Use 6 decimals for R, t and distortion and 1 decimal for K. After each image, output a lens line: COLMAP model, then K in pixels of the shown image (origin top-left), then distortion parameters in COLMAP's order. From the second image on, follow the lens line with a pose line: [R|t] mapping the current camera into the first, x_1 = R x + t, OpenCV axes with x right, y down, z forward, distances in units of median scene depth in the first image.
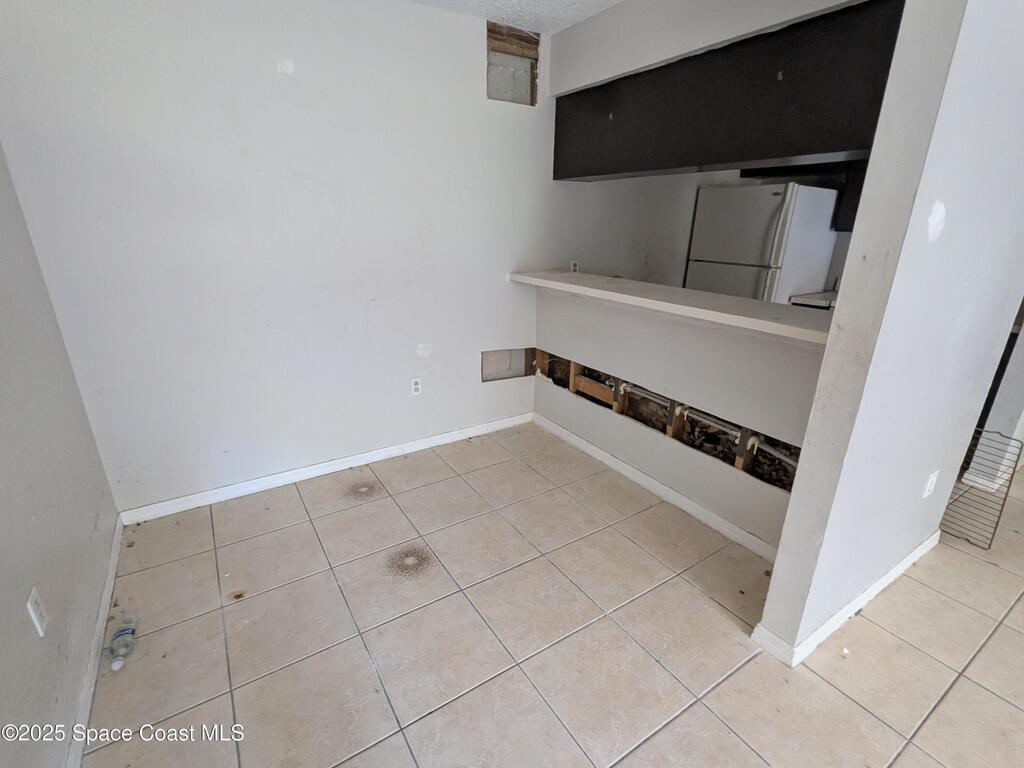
lens RADIAL K [[485.2, 0, 509.7], [0, 485.2, 392.0], [0, 0, 1]] dist [-0.007309, 0.001776]
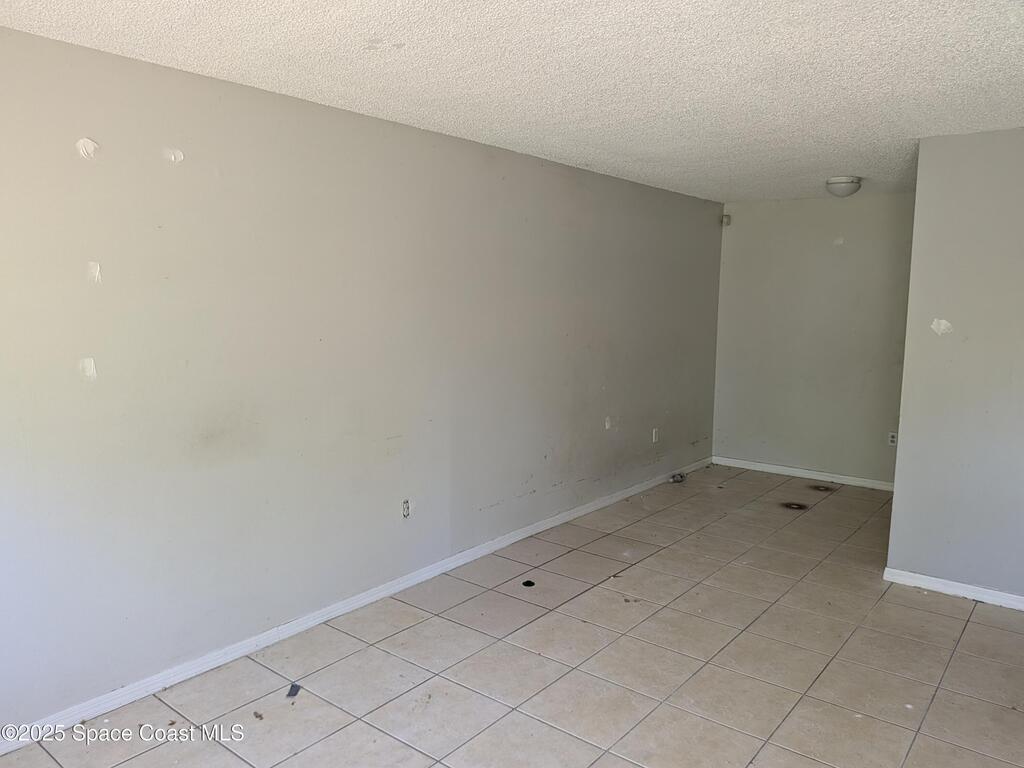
lens RADIAL K [[739.9, 0, 512.1], [0, 739.9, 383.3], [0, 0, 1]] dist [0.040346, -0.073707]
pose [[0.311907, 0.099090, -0.944931, 1.917414], [-0.330533, 0.943740, -0.010138, 0.289186], [0.890765, 0.315493, 0.327111, -0.890674]]
